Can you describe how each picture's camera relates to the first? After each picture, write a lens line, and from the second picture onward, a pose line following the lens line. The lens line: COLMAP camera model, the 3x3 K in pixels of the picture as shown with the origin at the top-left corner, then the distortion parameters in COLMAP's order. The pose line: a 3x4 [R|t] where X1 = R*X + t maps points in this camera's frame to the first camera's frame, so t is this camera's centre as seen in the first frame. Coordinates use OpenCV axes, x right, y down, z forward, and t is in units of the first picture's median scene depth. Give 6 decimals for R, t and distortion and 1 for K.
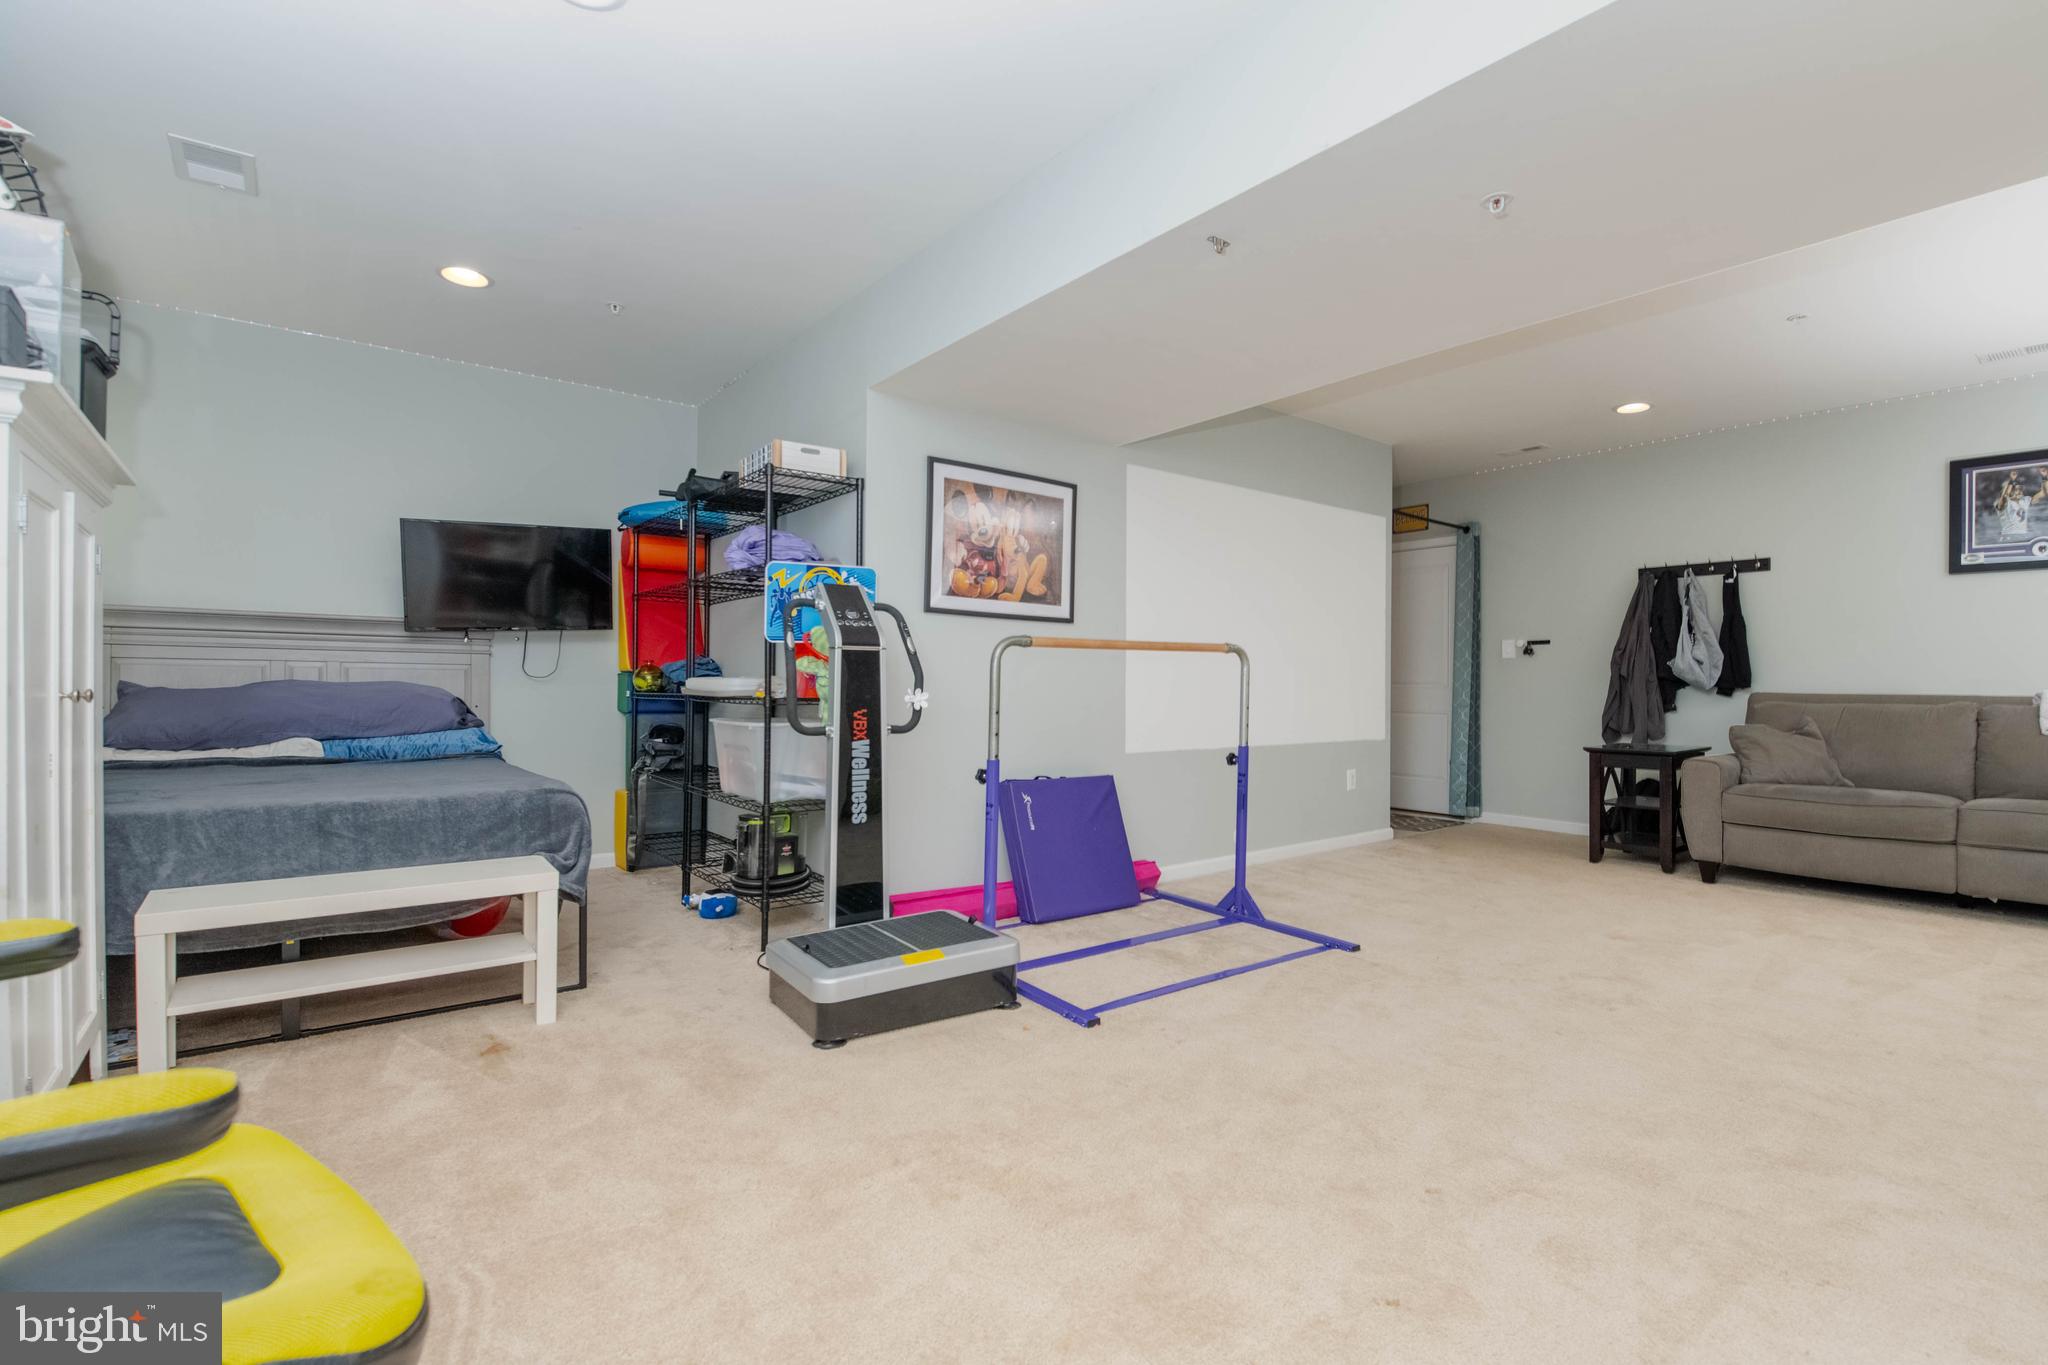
lens RADIAL K [[926.0, 0, 1040.0], [0, 926.0, 688.2], [0, 0, 1]] dist [-0.013560, -0.000481]
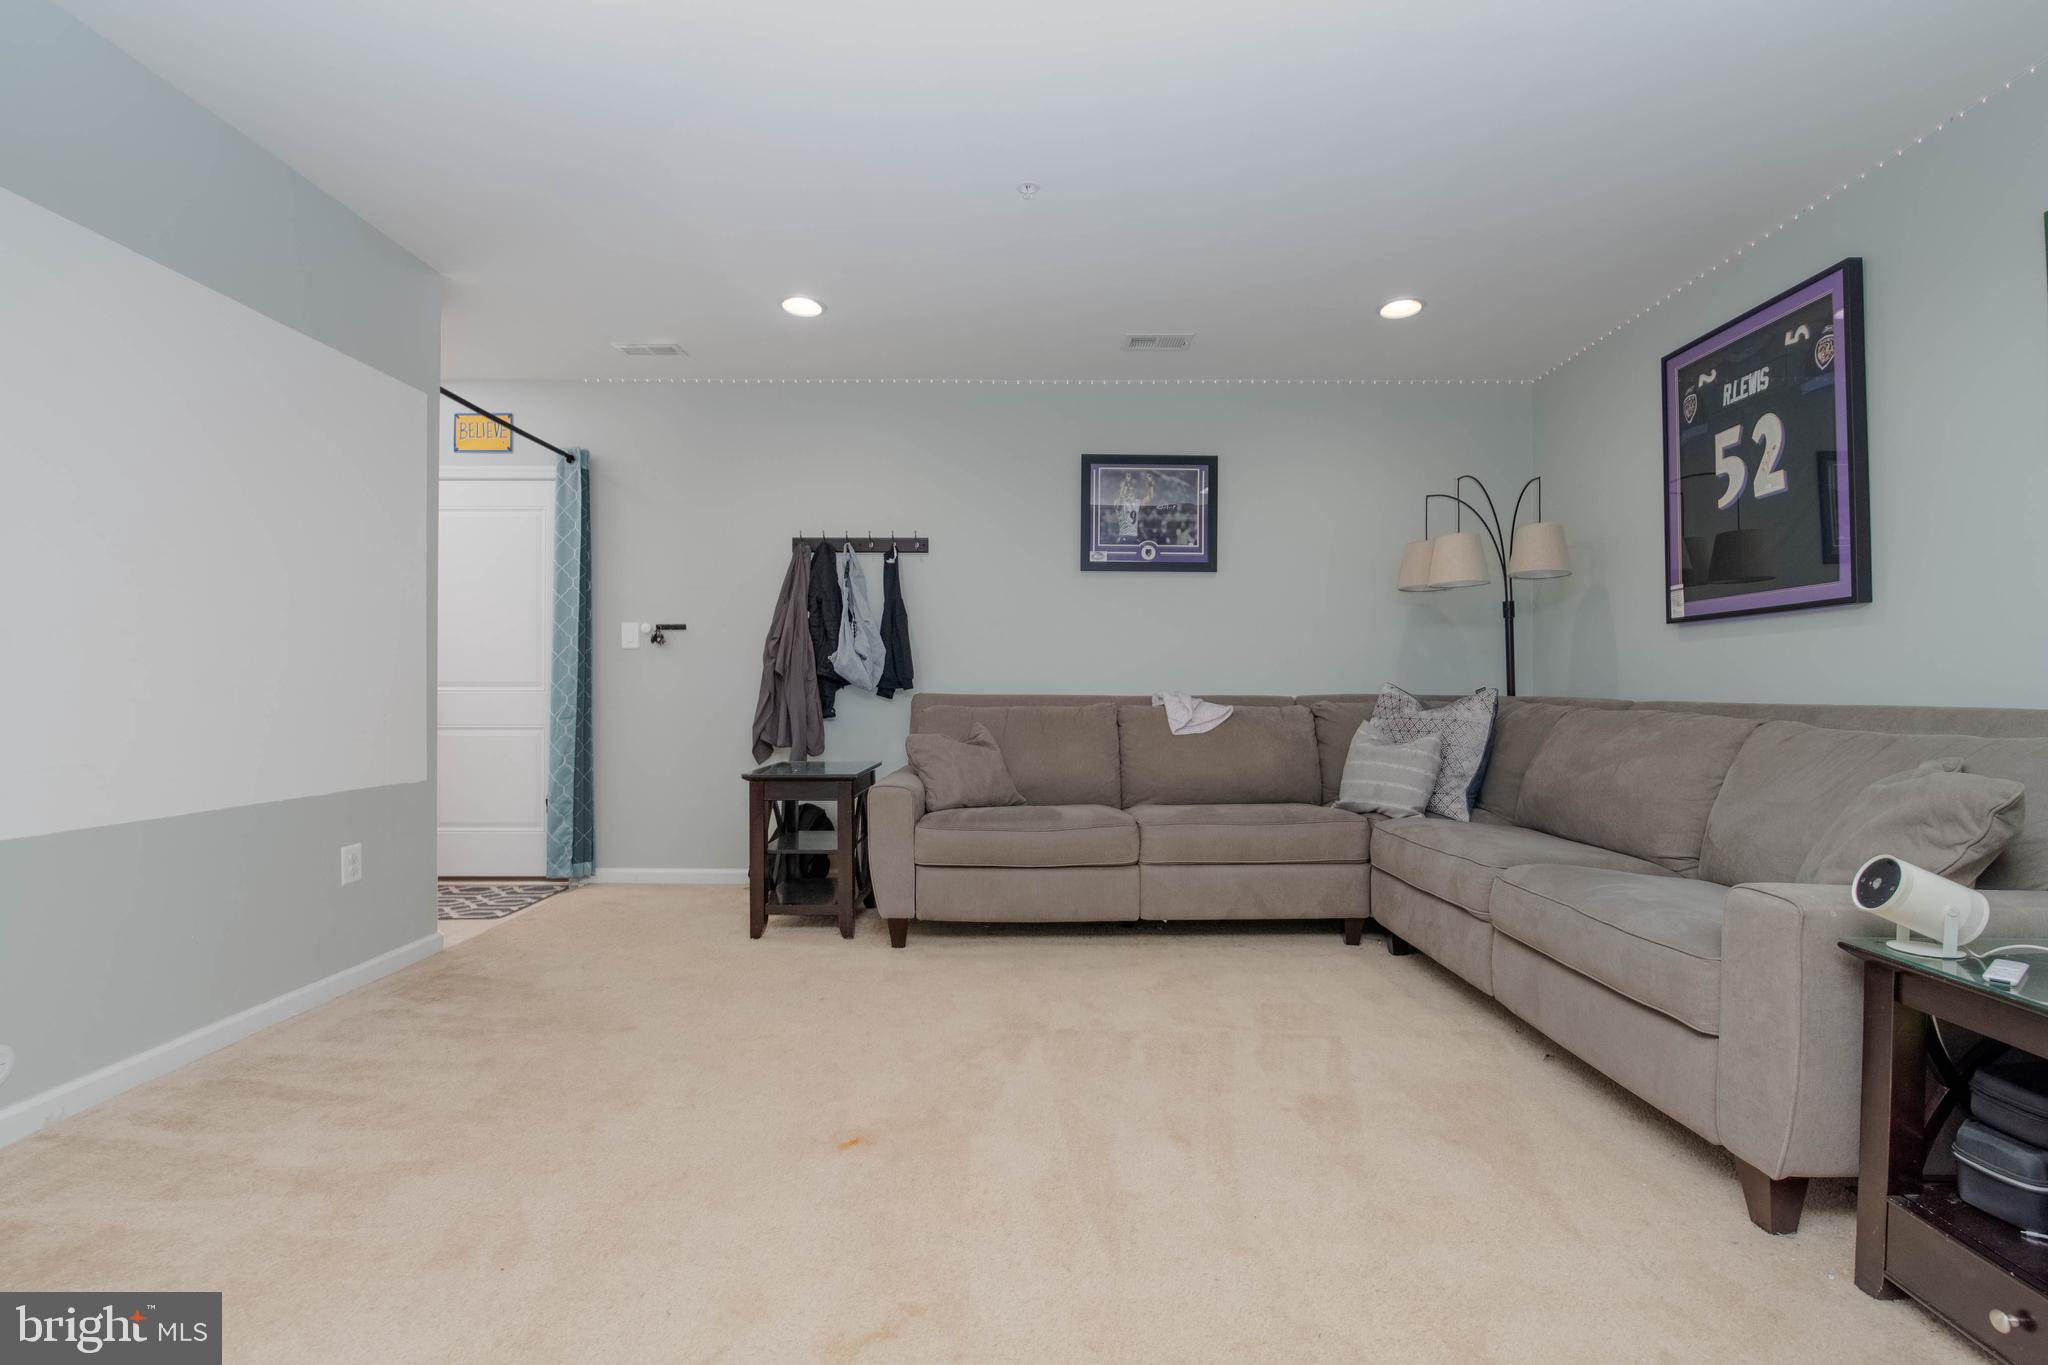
lens RADIAL K [[926.0, 0, 1040.0], [0, 926.0, 688.2], [0, 0, 1]] dist [-0.013560, -0.000481]
pose [[0.622272, -0.003243, 0.782794, 0.170003], [0.002450, 0.999995, 0.002196, -0.002022], [-0.782797, 0.000551, 0.622277, 0.361464]]
